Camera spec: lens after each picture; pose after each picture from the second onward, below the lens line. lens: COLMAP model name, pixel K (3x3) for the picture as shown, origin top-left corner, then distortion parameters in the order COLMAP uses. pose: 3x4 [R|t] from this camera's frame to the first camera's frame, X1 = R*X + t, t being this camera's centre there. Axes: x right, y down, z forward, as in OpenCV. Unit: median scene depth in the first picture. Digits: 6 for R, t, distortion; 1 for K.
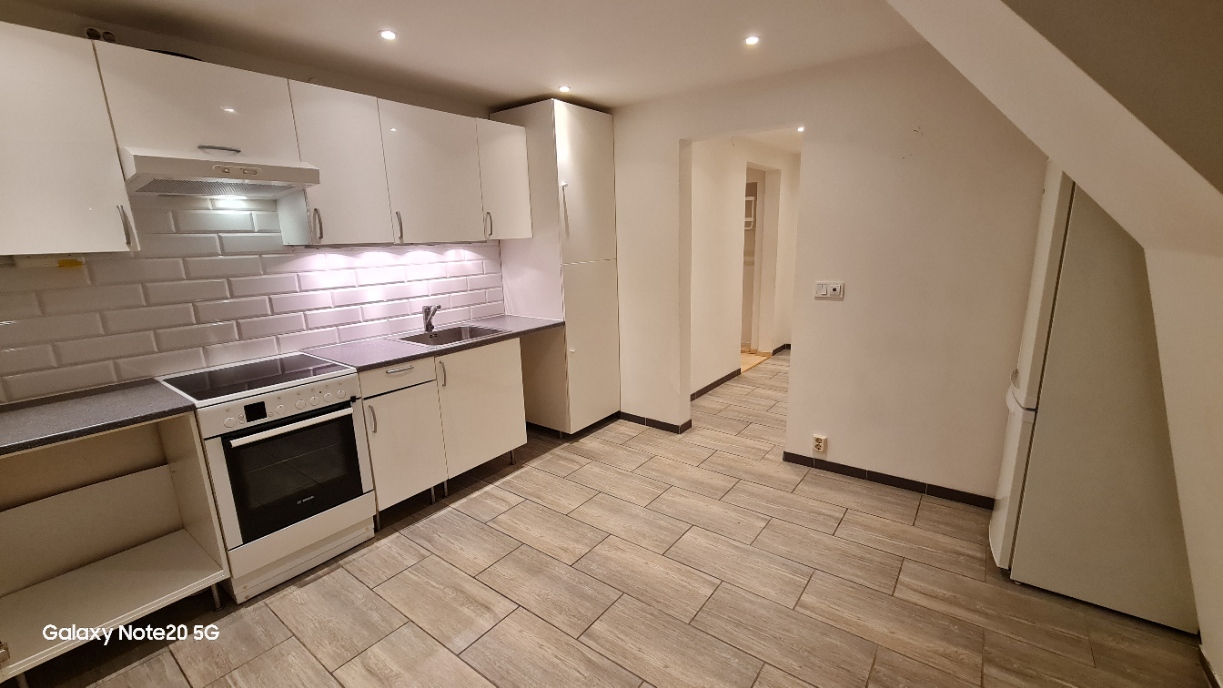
lens RADIAL K [[501.2, 0, 611.5], [0, 501.2, 344.0], [0, 0, 1]] dist [-0.001310, 0.000040]
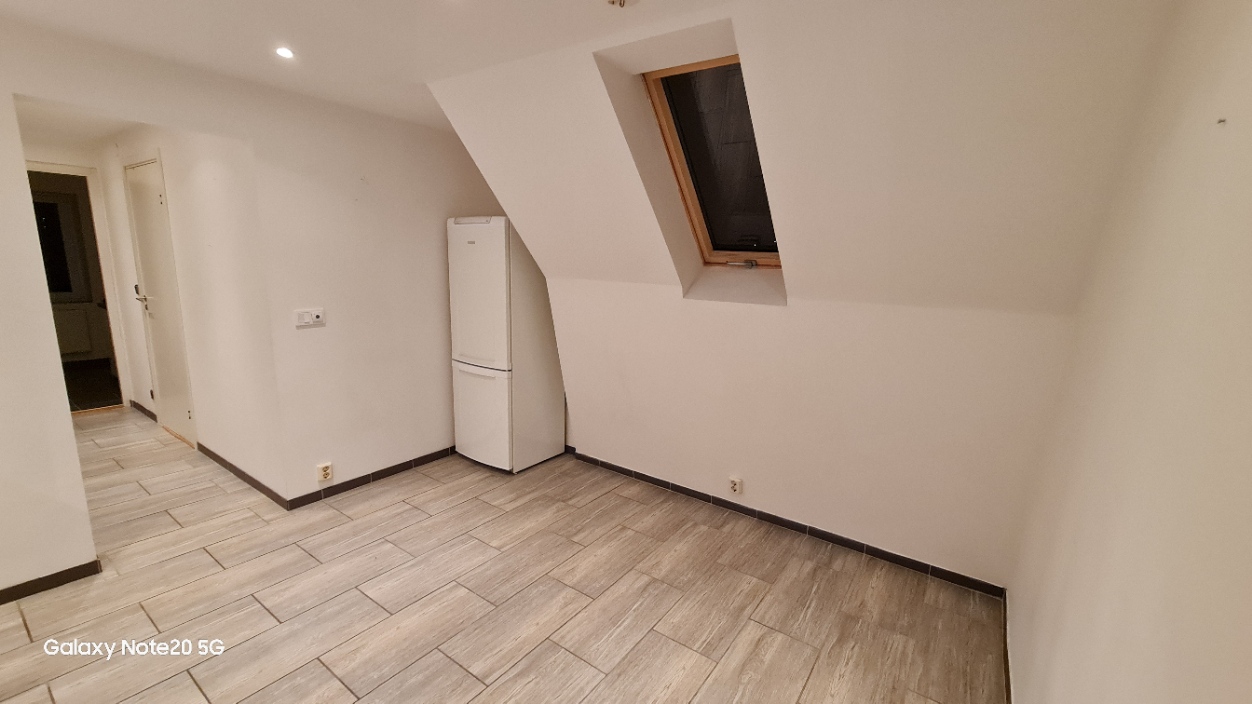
lens RADIAL K [[513.5, 0, 629.8], [0, 513.5, 350.9], [0, 0, 1]] dist [0.000283, 0.000249]
pose [[-0.032263, -0.151289, 0.987963, -0.699465], [0.177062, 0.971978, 0.154623, -0.102853], [-0.983671, 0.179919, -0.004572, 0.454833]]
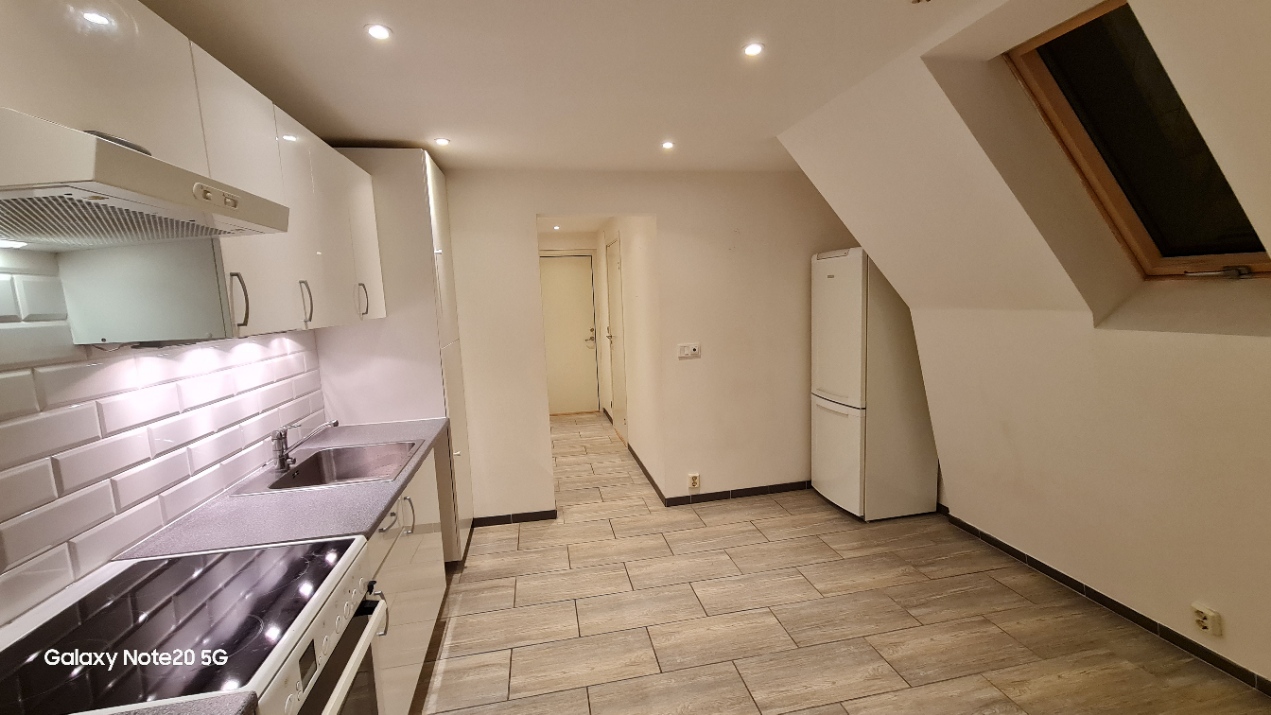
lens RADIAL K [[522.2, 0, 637.4], [0, 522.2, 354.1], [0, 0, 1]] dist [0.001446, 0.000494]
pose [[0.668834, -0.085220, 0.738511, -0.671507], [0.179928, 0.982429, -0.049585, -0.067697], [-0.721309, 0.166043, 0.672416, 0.279059]]
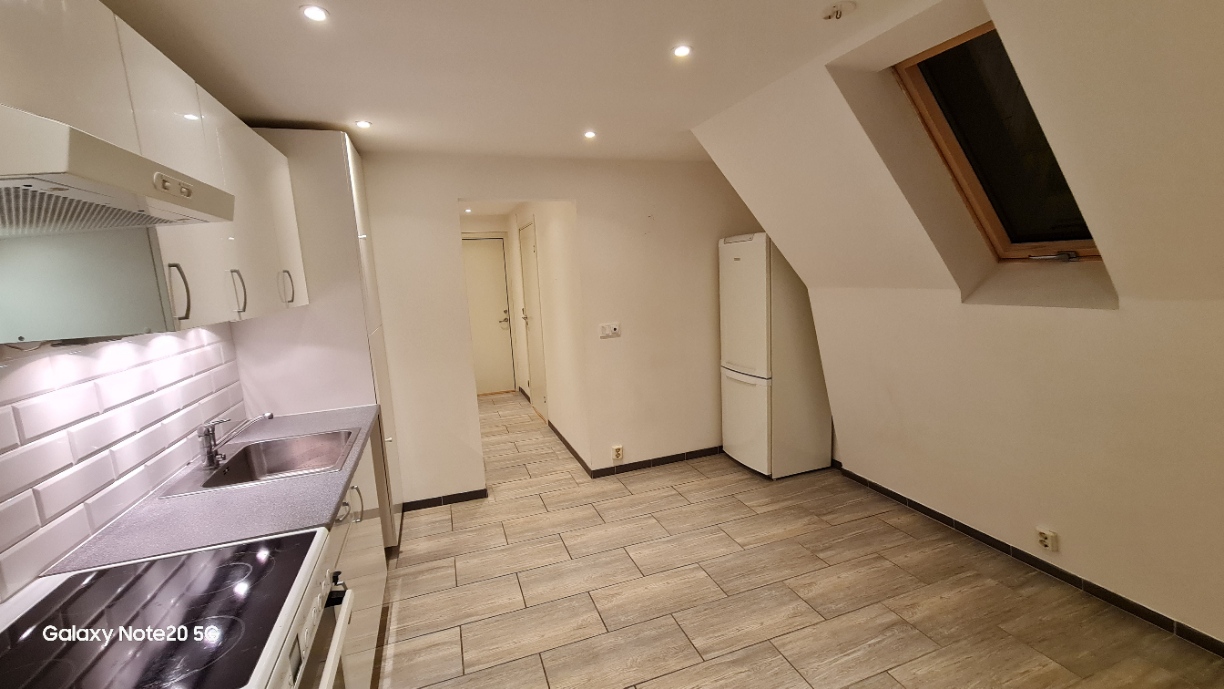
lens RADIAL K [[503.0, 0, 613.2], [0, 503.0, 341.5], [0, 0, 1]] dist [0.000900, 0.000343]
pose [[0.552160, -0.116800, 0.825516, -0.721604], [0.210697, 0.977548, -0.002617, -0.085121], [-0.806676, 0.175379, 0.564372, 0.315715]]
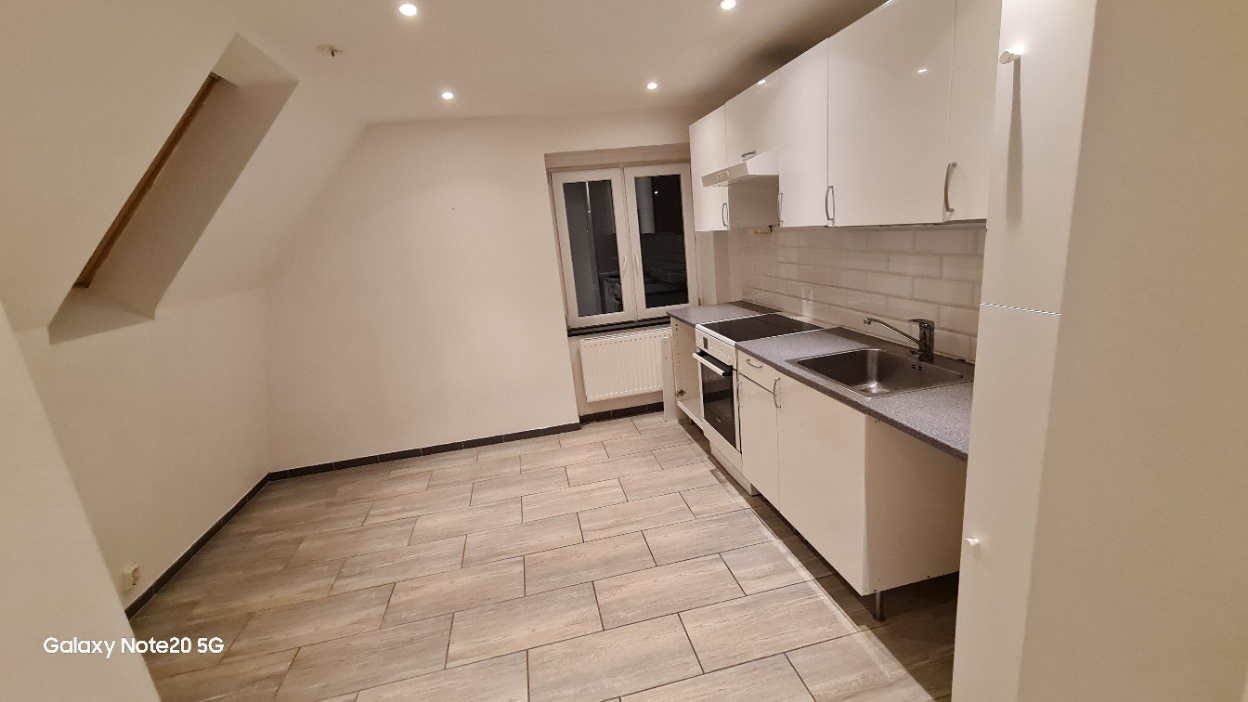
lens RADIAL K [[505.0, 0, 628.5], [0, 505.0, 356.1], [0, 0, 1]] dist [-0.000319, 0.000017]
pose [[-0.642241, 0.269798, -0.717451, 0.421982], [-0.053915, 0.917787, 0.393397, -0.326746], [0.764604, 0.291337, -0.574894, 1.345142]]
